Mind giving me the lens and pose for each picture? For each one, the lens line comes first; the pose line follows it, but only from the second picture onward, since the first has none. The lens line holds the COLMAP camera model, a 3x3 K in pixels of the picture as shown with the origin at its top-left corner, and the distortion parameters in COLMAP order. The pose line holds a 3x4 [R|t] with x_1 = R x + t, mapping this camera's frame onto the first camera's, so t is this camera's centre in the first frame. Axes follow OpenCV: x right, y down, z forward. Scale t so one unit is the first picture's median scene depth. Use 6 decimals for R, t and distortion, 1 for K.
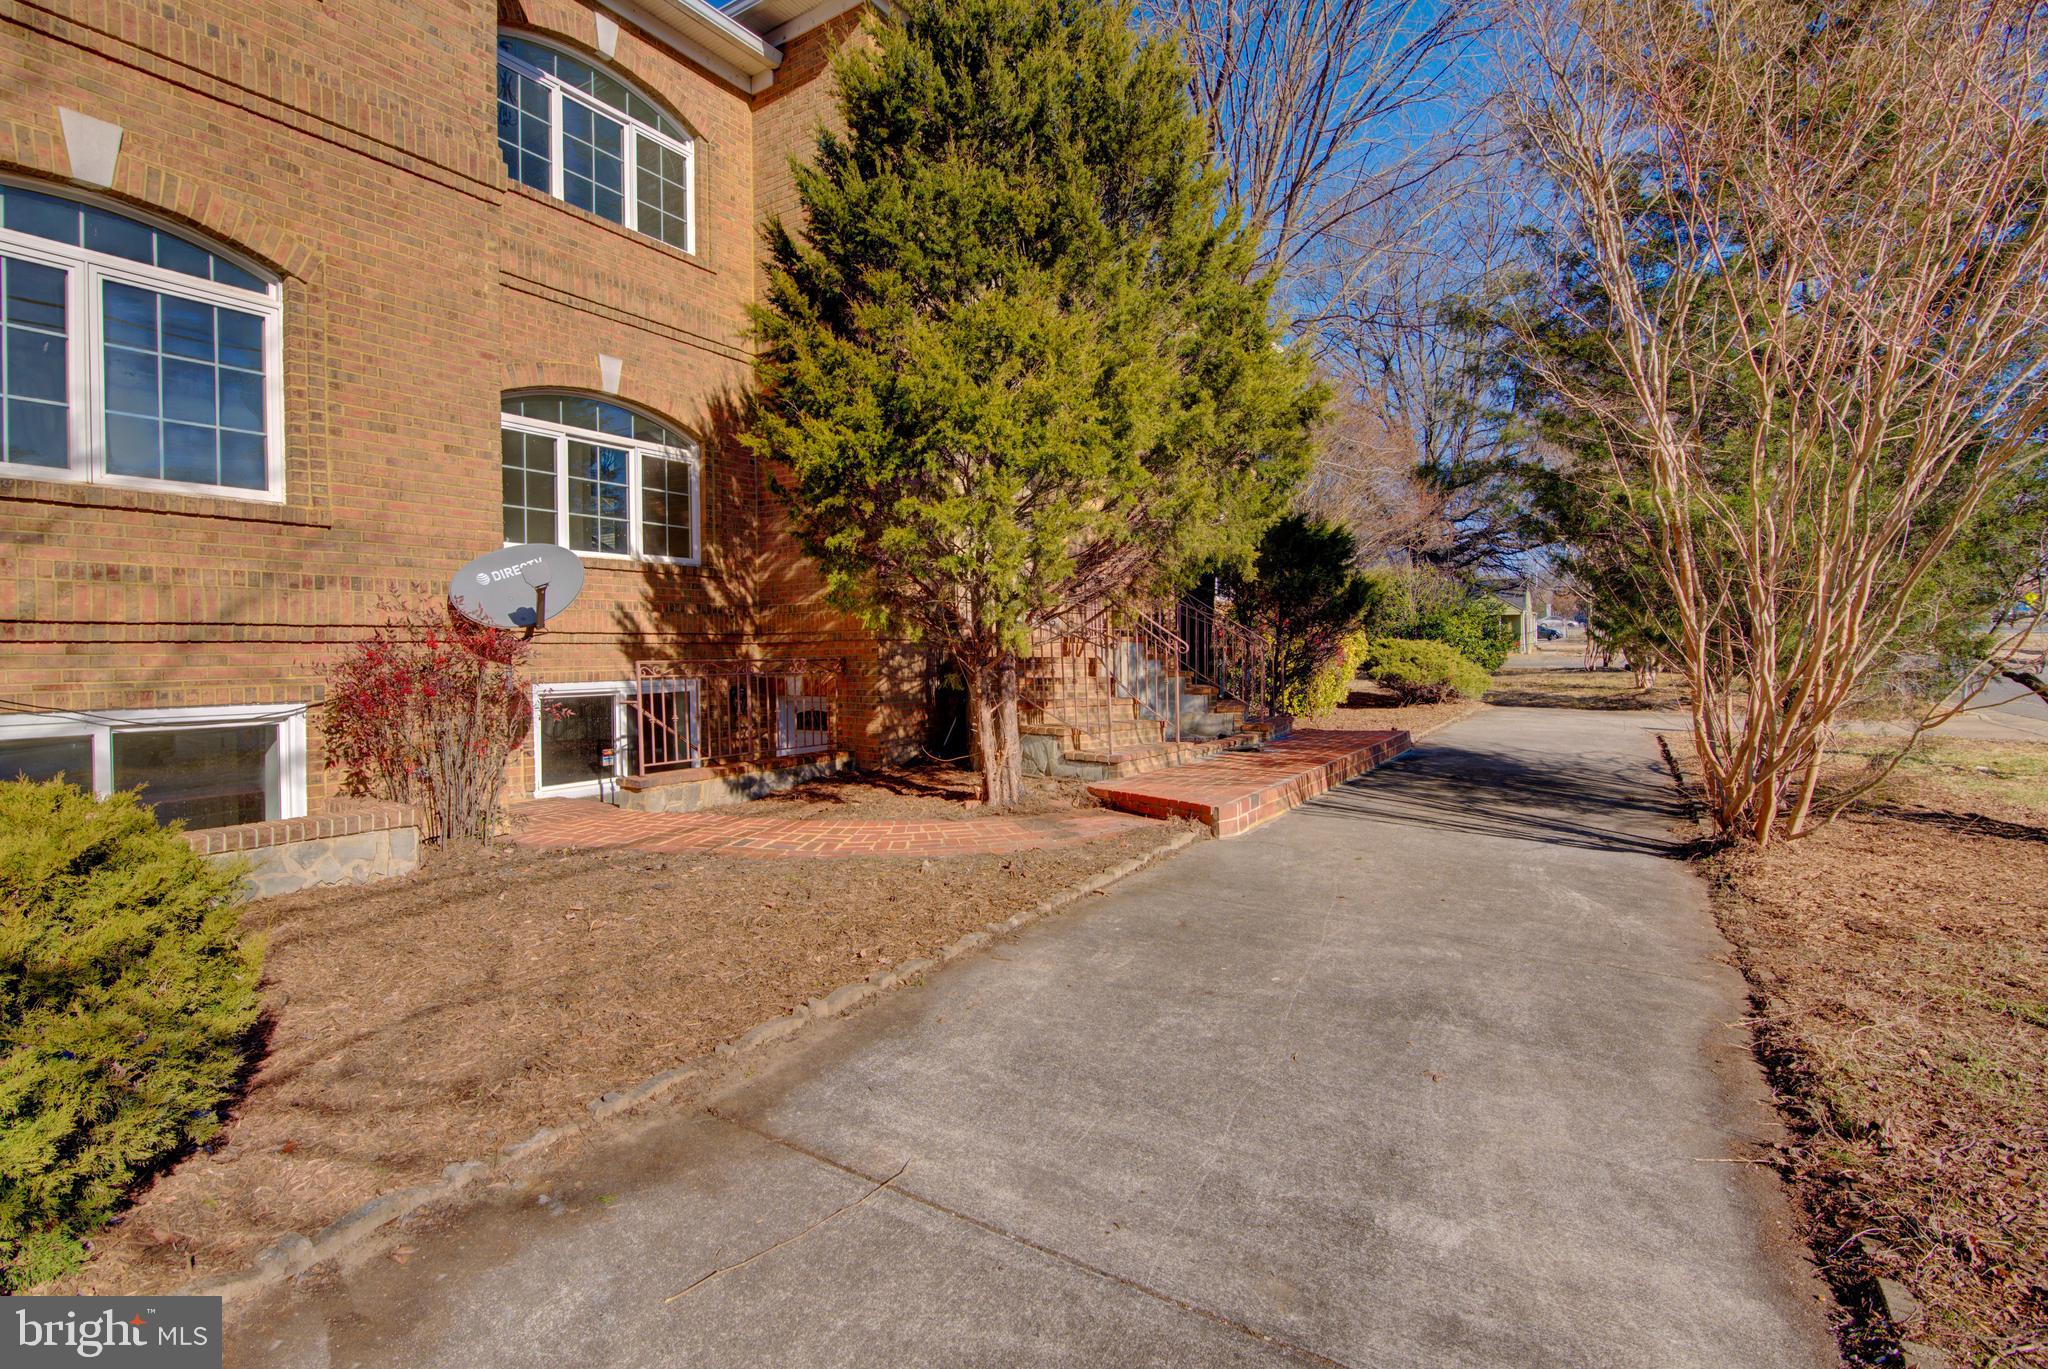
lens RADIAL K [[932.6, 0, 948.0], [0, 932.6, 642.5], [0, 0, 1]] dist [-0.021920, 0.001714]
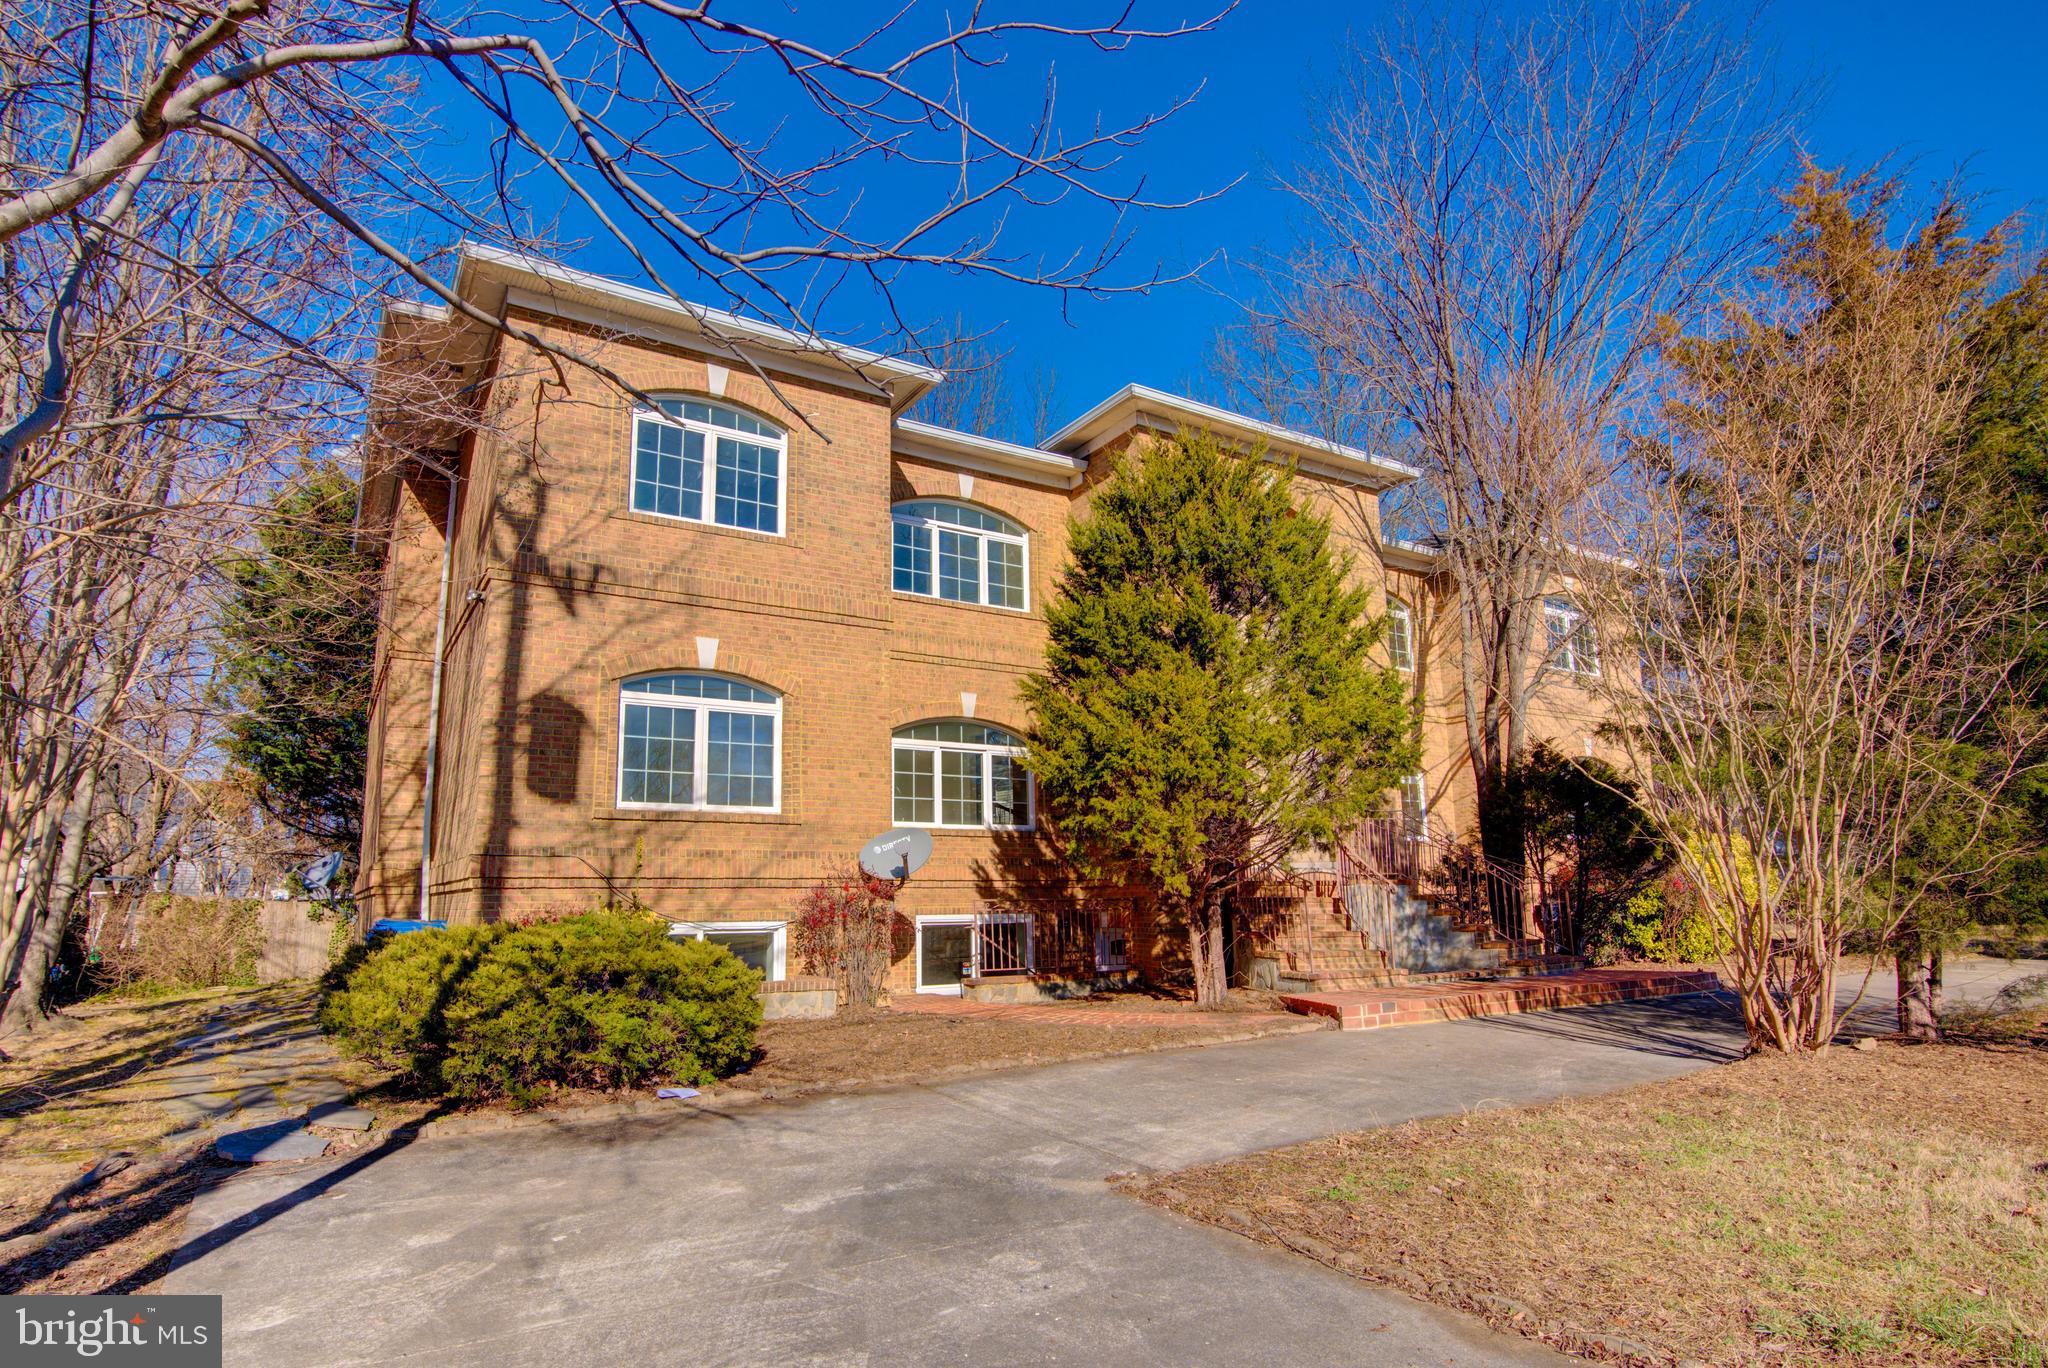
lens RADIAL K [[1097.4, 0, 1024.8], [0, 1097.4, 694.3], [0, 0, 1]] dist [-0.013840, -0.000519]
pose [[0.916944, -0.072966, -0.392287, 0.427571], [0.004855, 0.985105, -0.171883, -0.001427], [0.398986, 0.155702, 0.903641, -0.581365]]
